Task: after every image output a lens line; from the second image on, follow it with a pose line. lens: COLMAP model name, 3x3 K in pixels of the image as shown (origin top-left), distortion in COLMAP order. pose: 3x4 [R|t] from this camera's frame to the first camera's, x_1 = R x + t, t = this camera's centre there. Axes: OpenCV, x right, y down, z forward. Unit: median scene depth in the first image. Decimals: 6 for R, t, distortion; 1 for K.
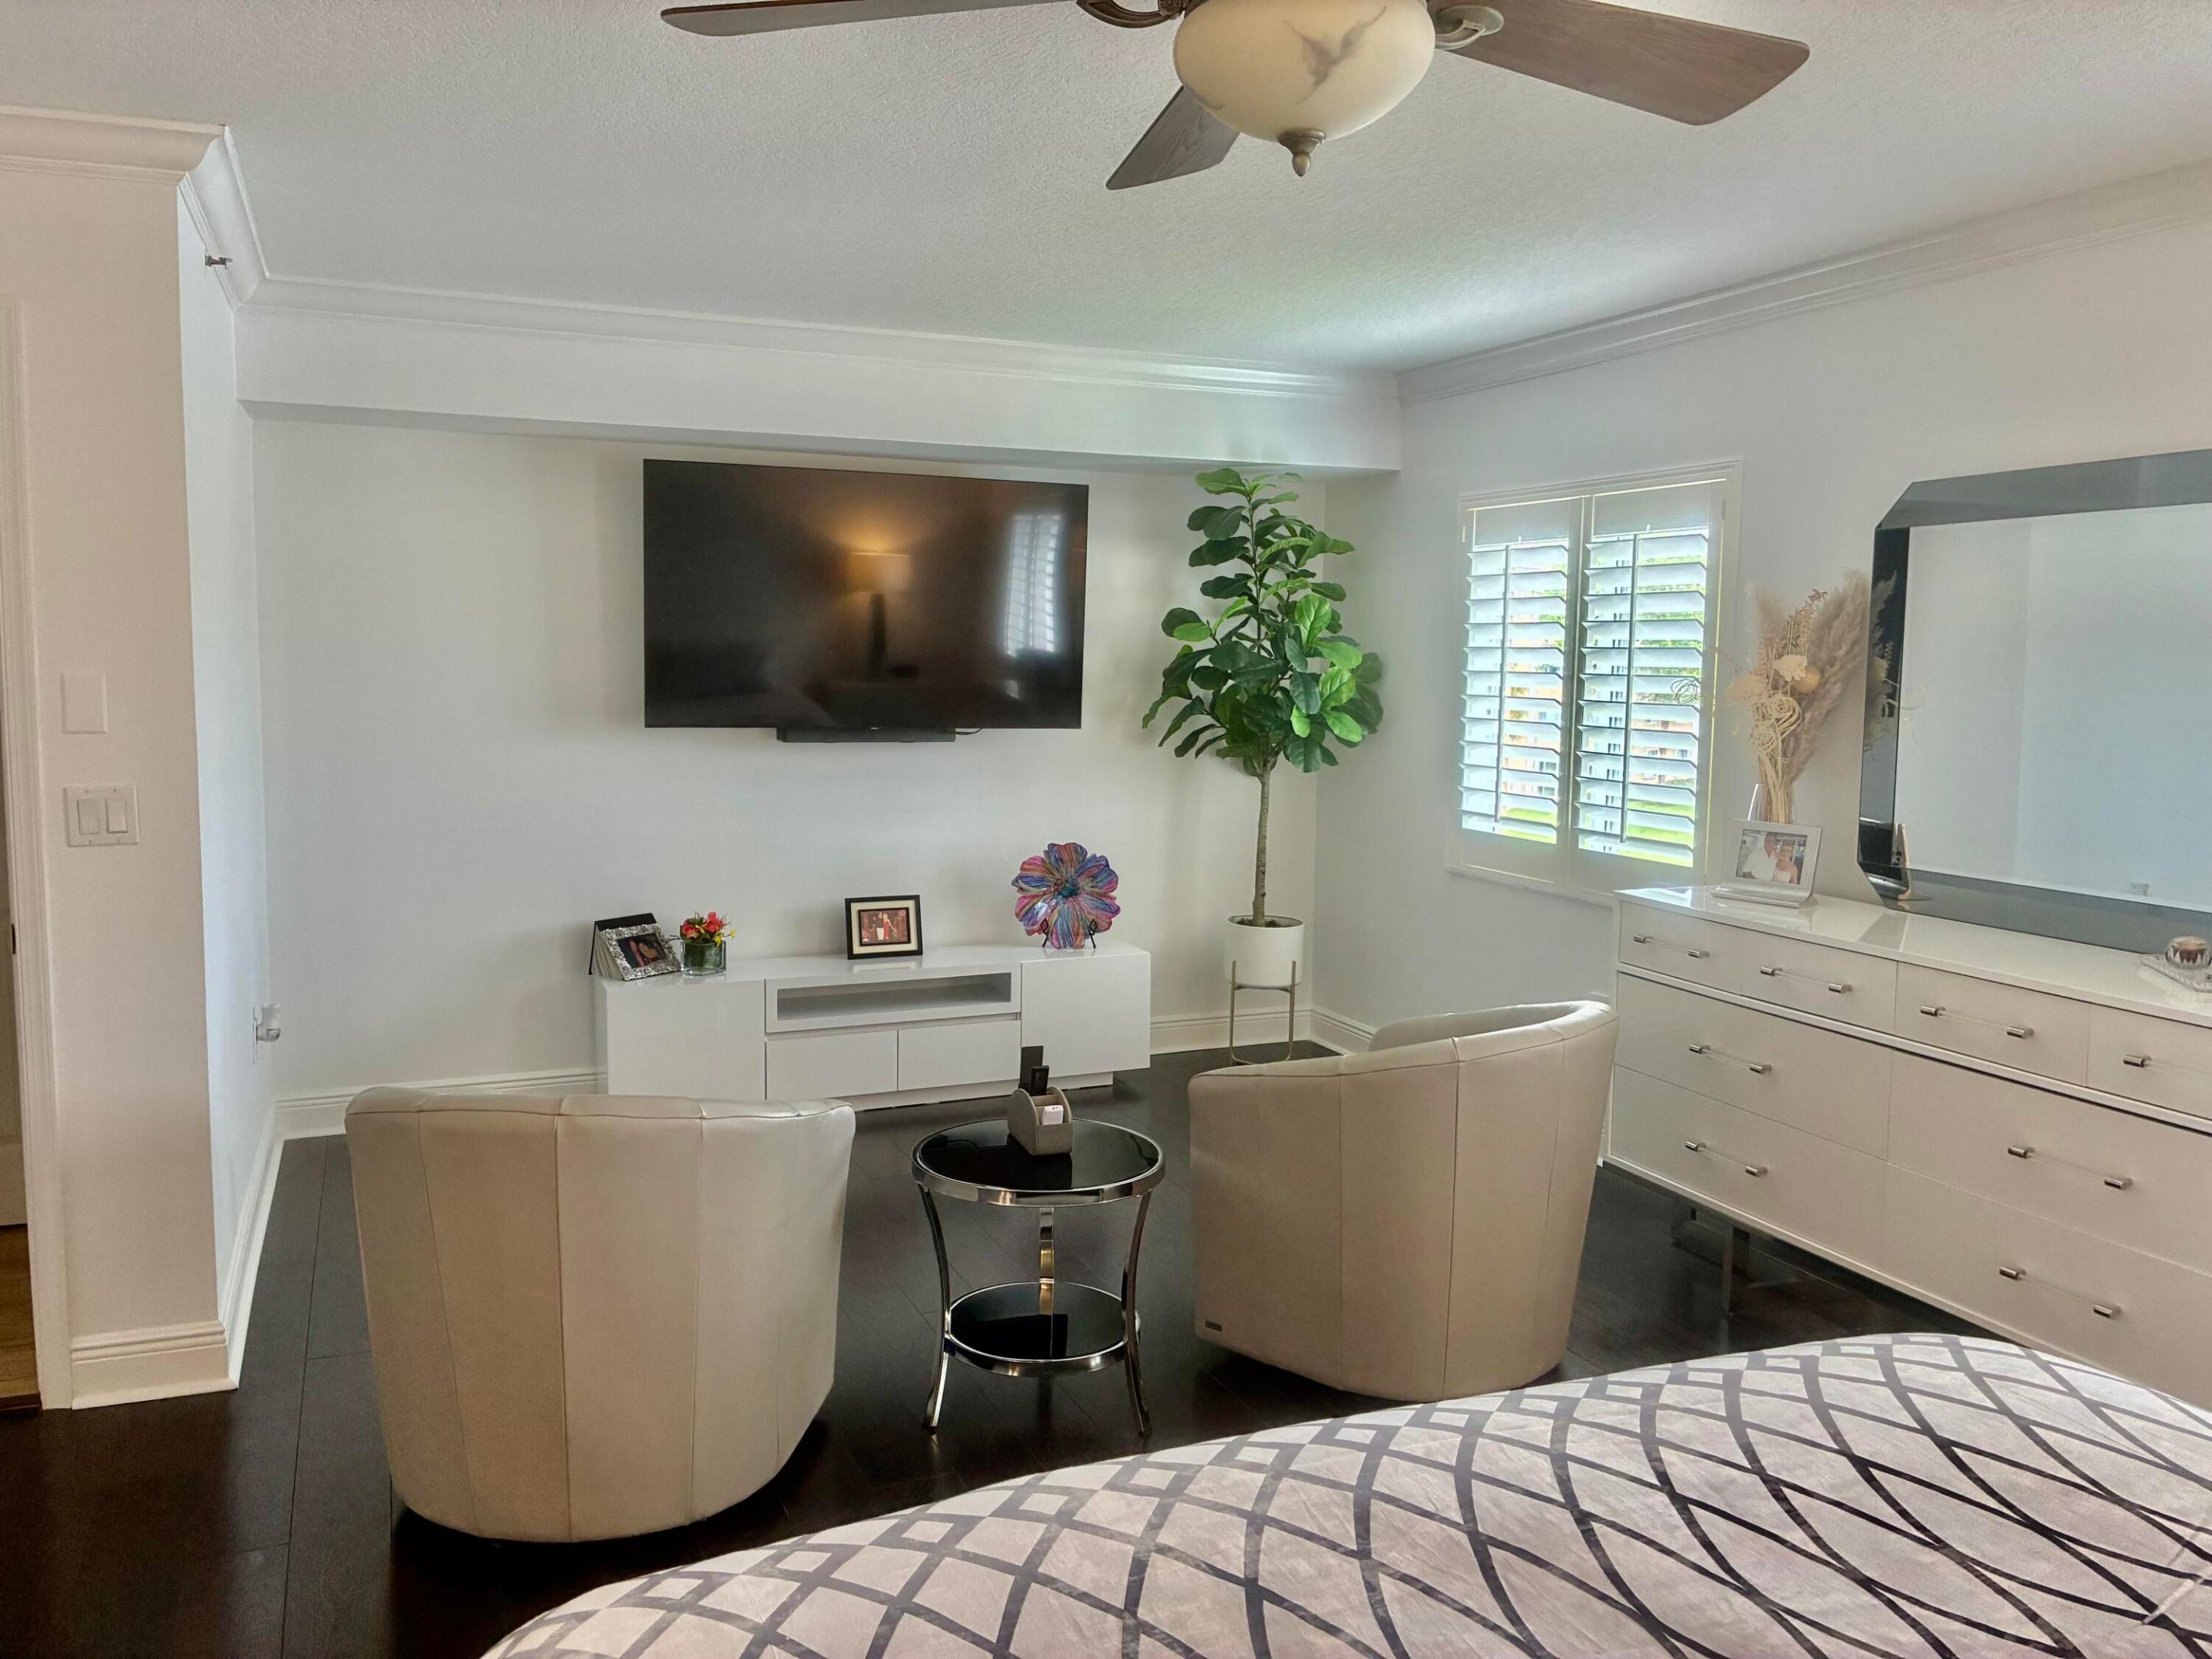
lens RADIAL K [[1680.0, 0, 1093.1], [0, 1680.0, 806.2], [0, 0, 1]] dist [0.058569, -0.070967]
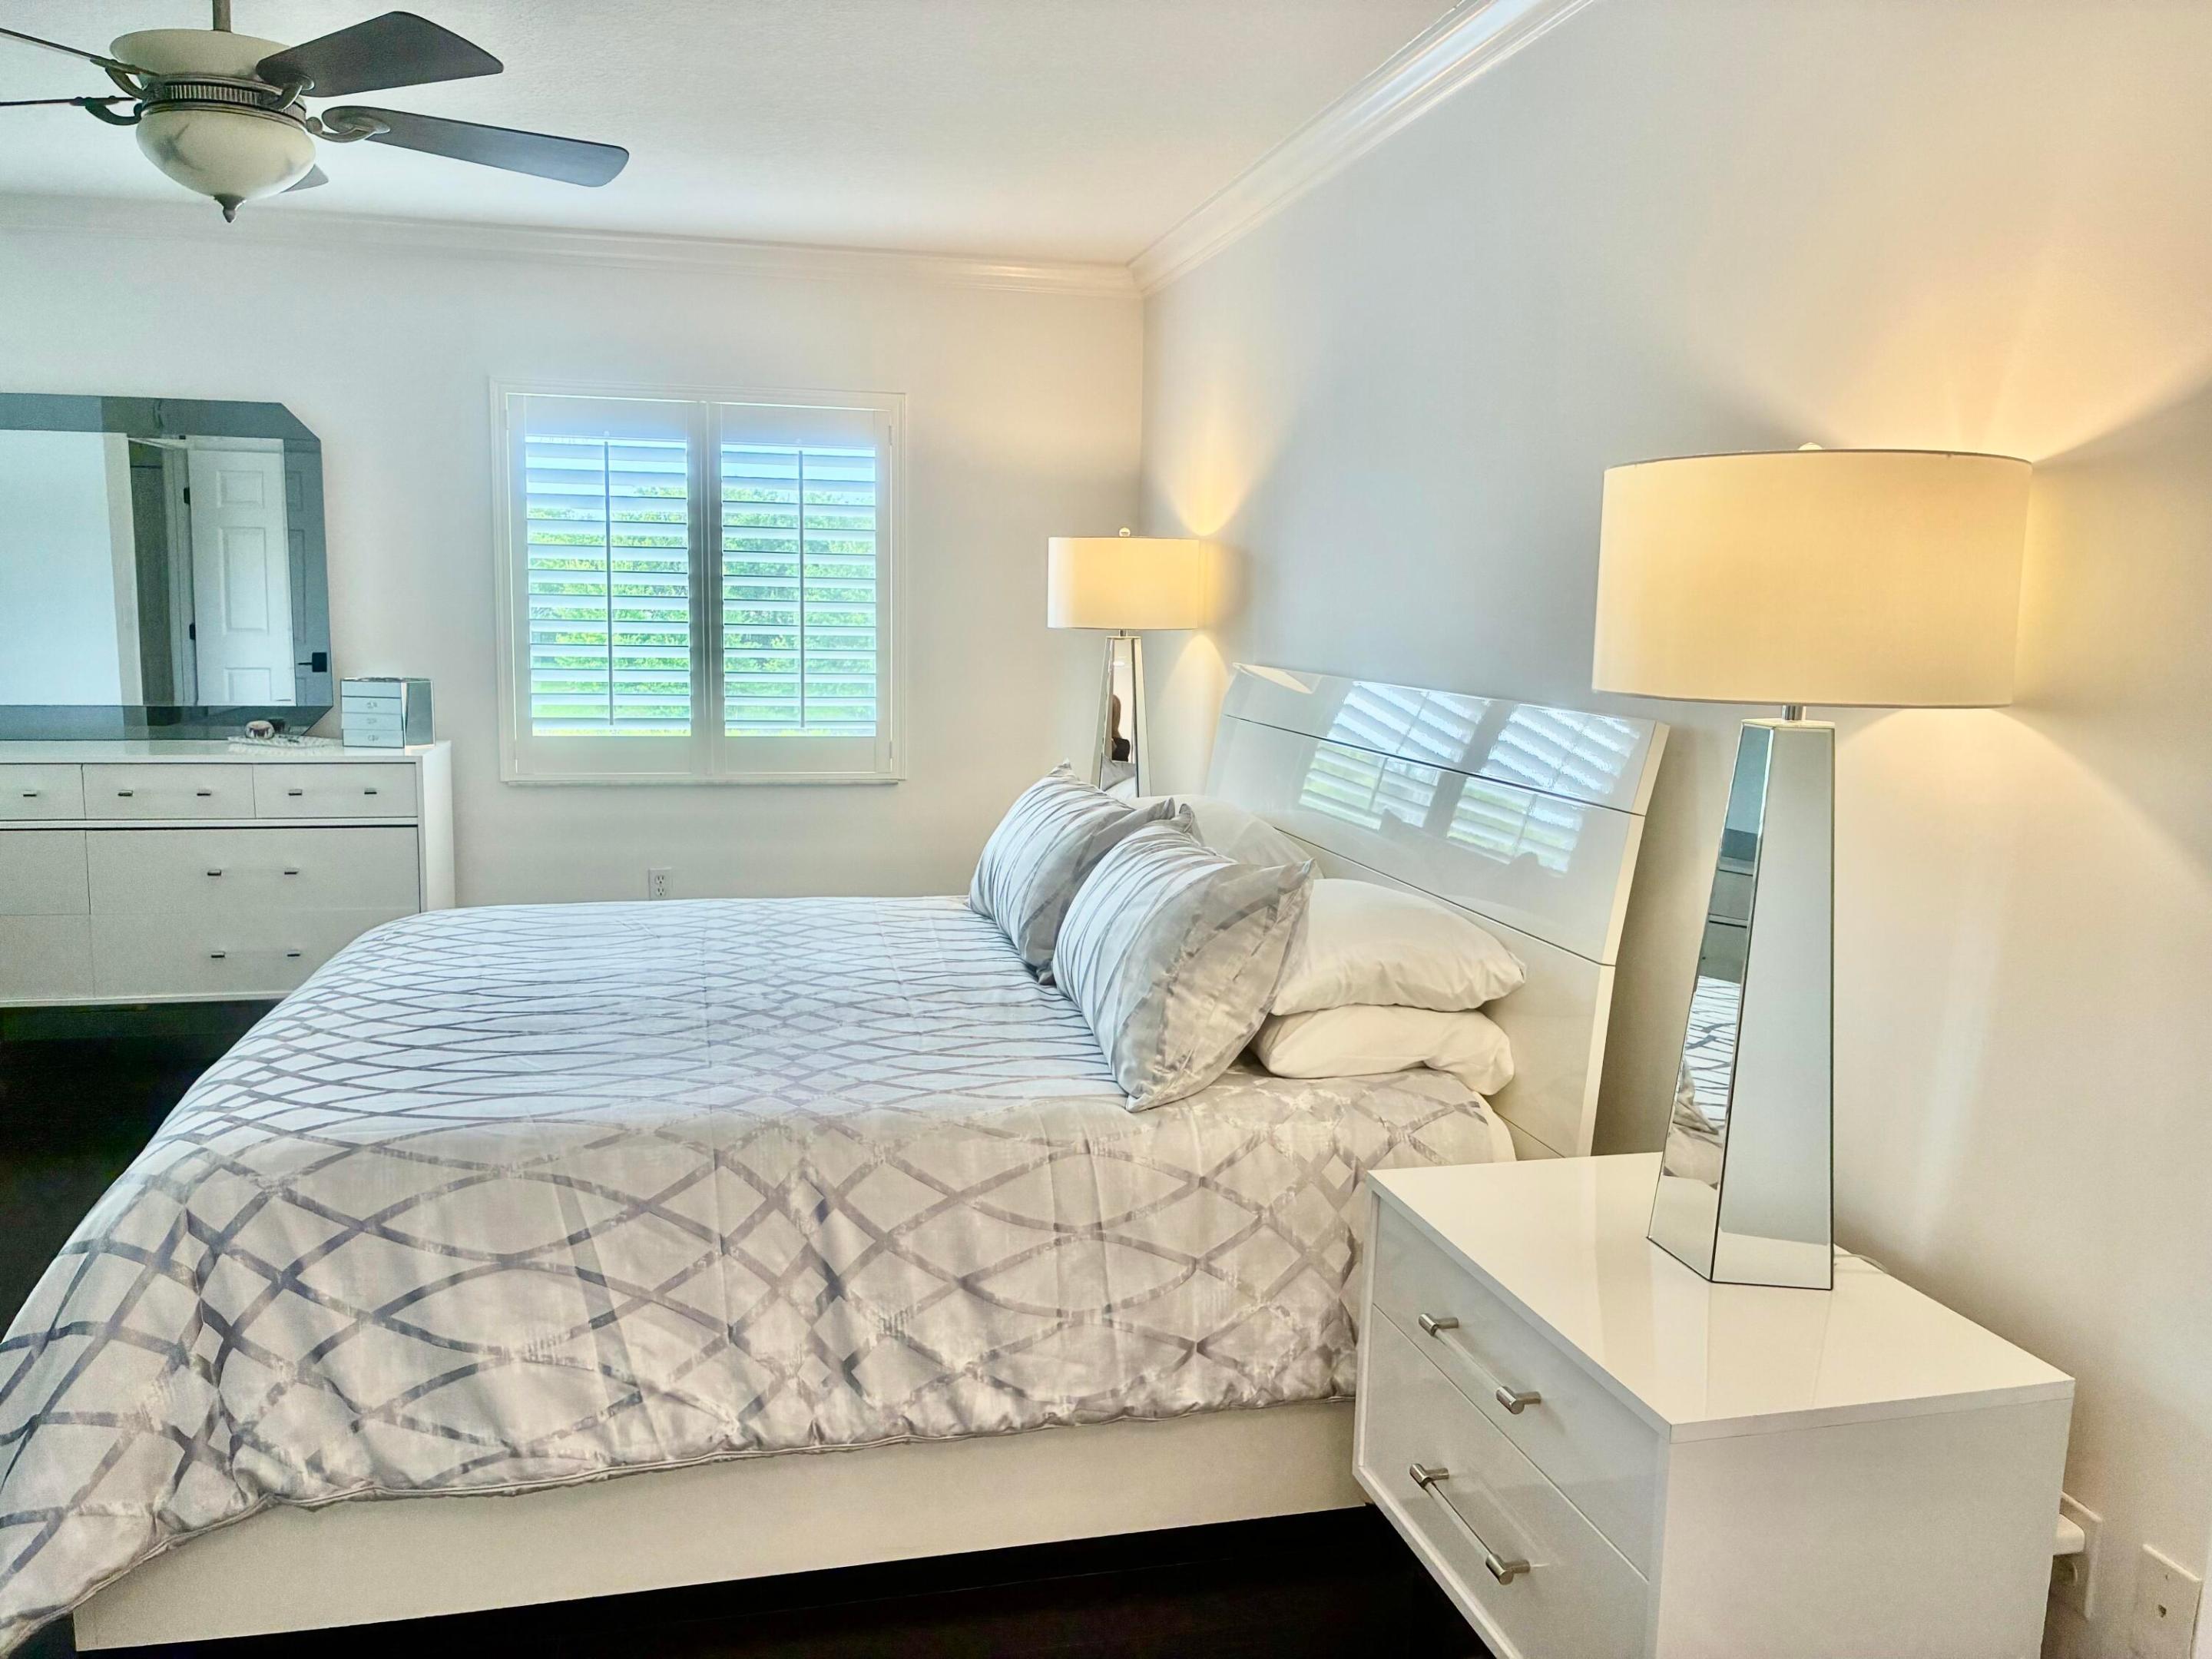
lens RADIAL K [[1680.0, 0, 1102.3], [0, 1680.0, 810.6], [0, 0, 1]] dist [0.058569, -0.070967]
pose [[0.180339, -0.136667, 0.974064, -0.453896], [0.072460, 0.989455, 0.125412, 0.011973], [-0.980932, 0.047964, 0.188341, -0.026802]]
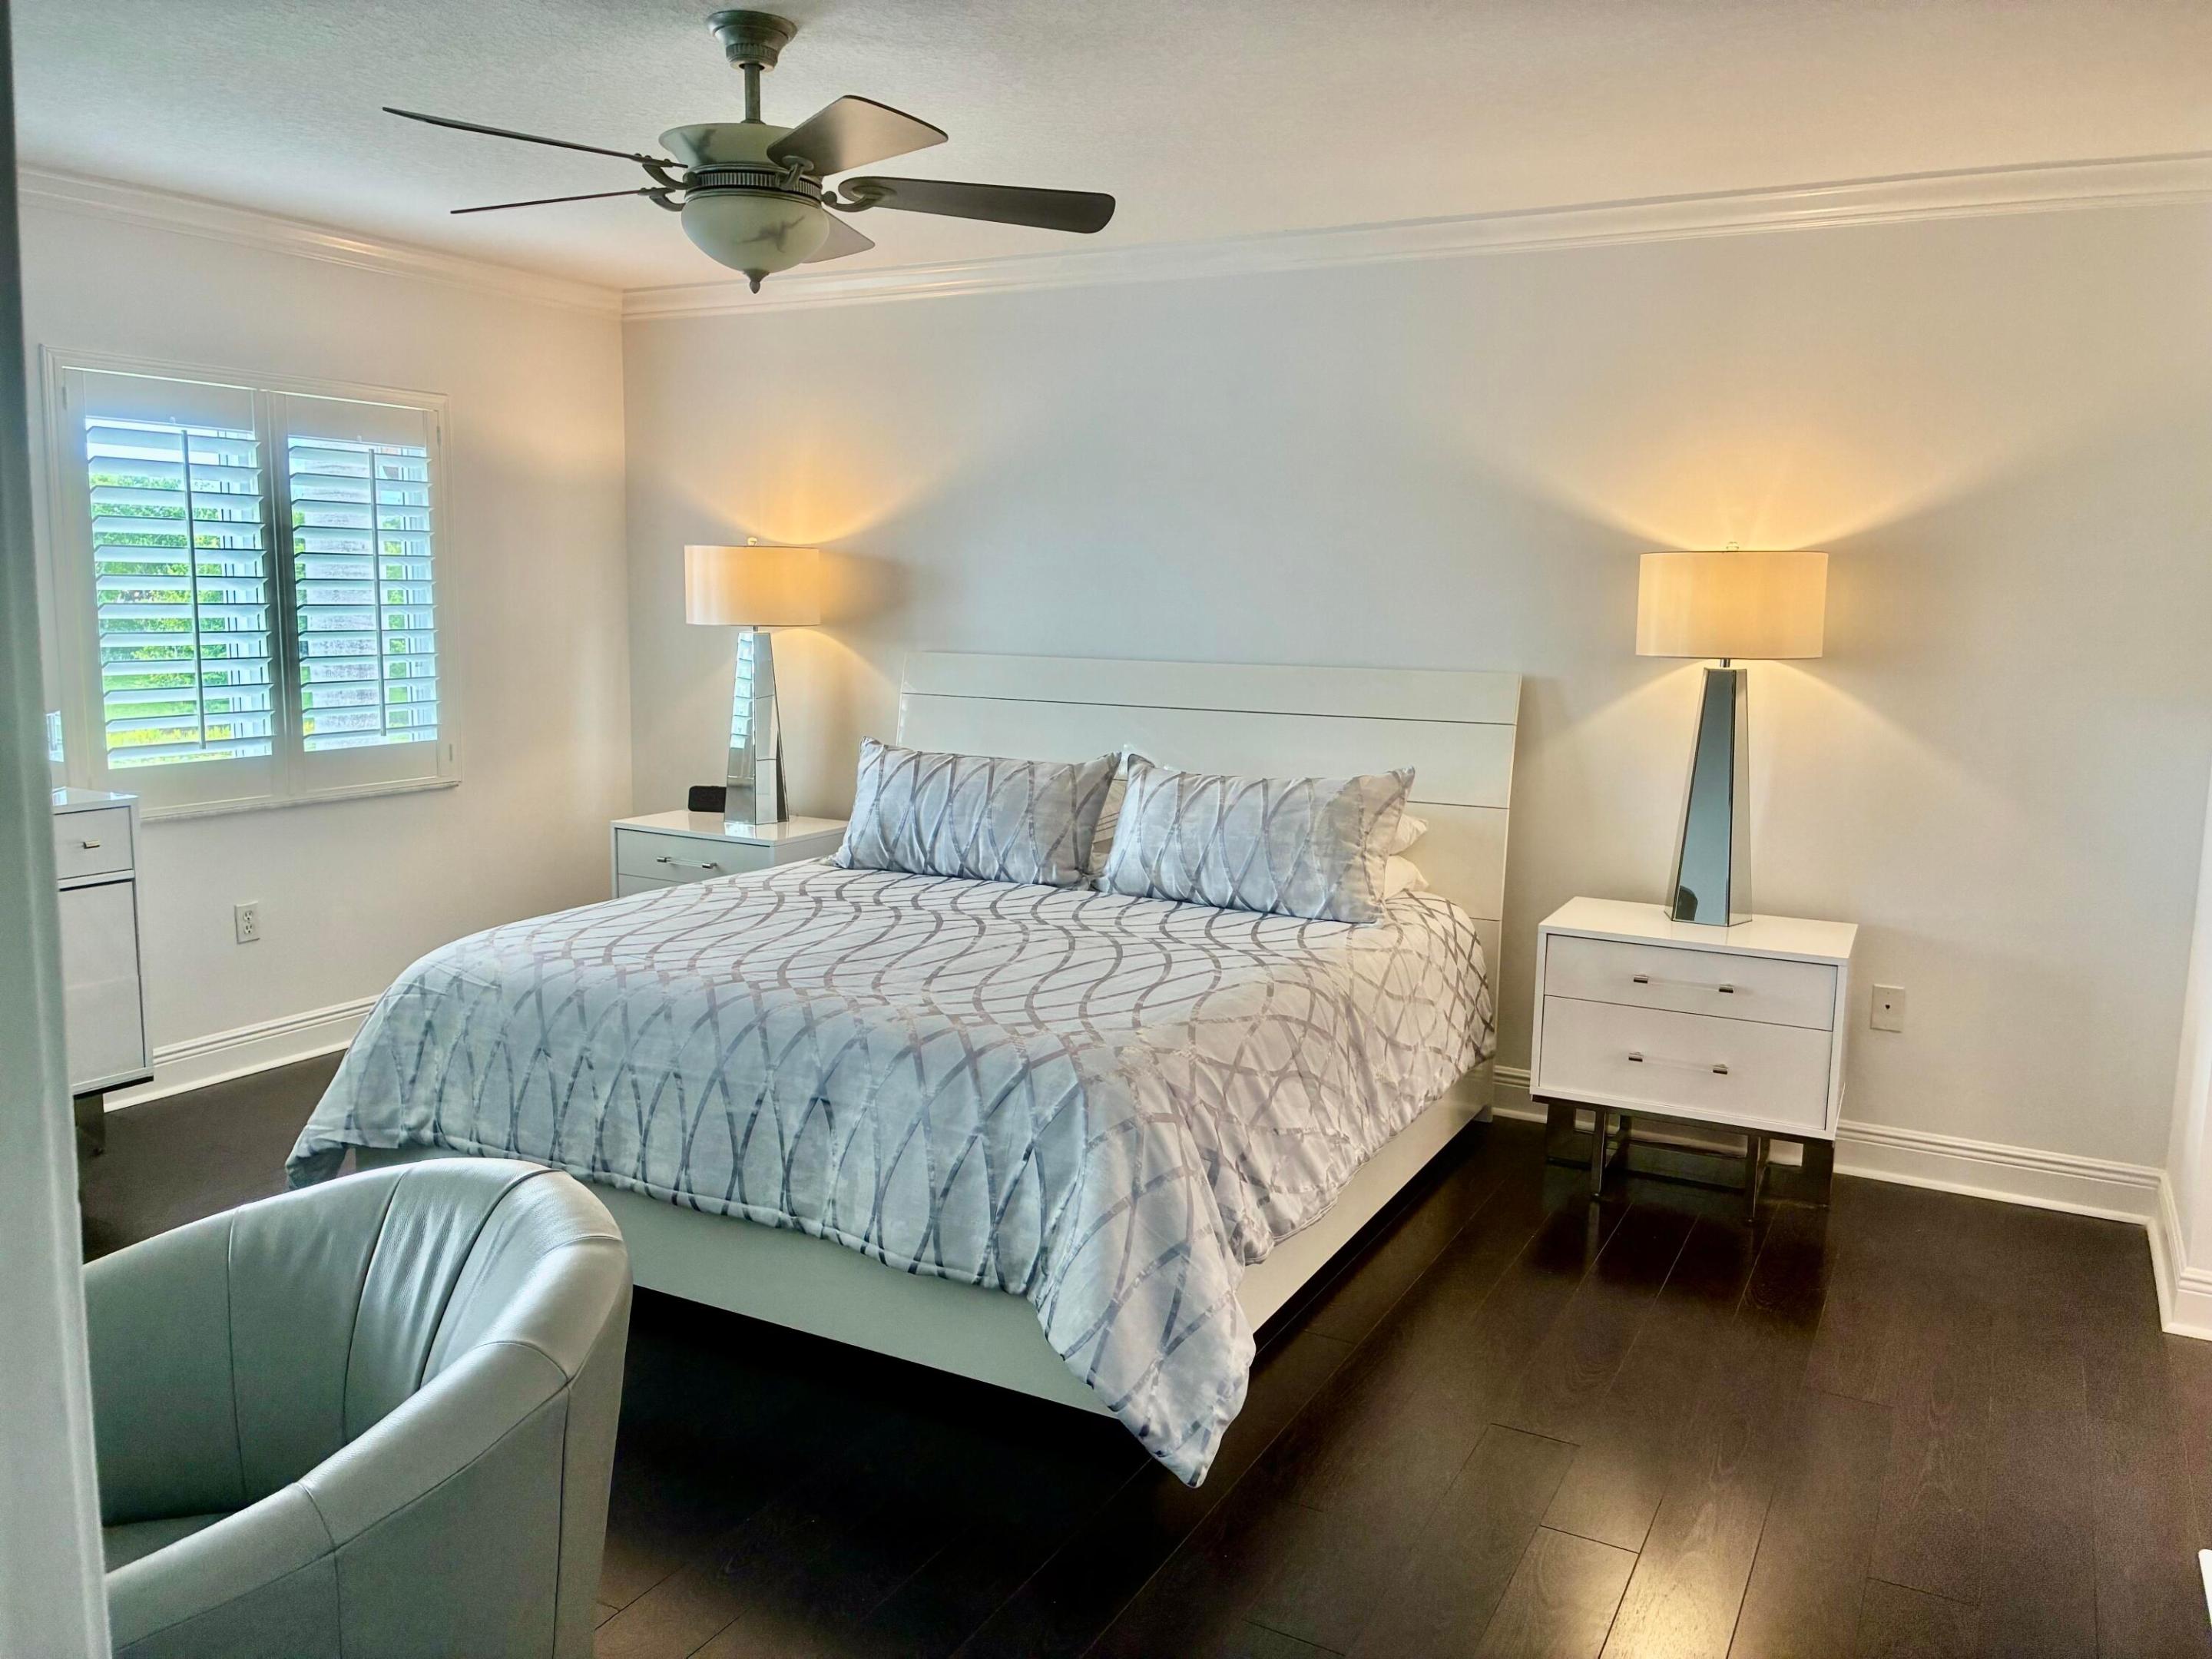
lens RADIAL K [[1680.0, 0, 1098.0], [0, 1680.0, 813.8], [0, 0, 1]] dist [0.058569, -0.070967]
pose [[-0.616065, -0.130856, 0.776750, -0.521196], [0.047881, 0.978060, 0.202745, -0.063846], [-0.786239, 0.162095, -0.596283, 0.650235]]
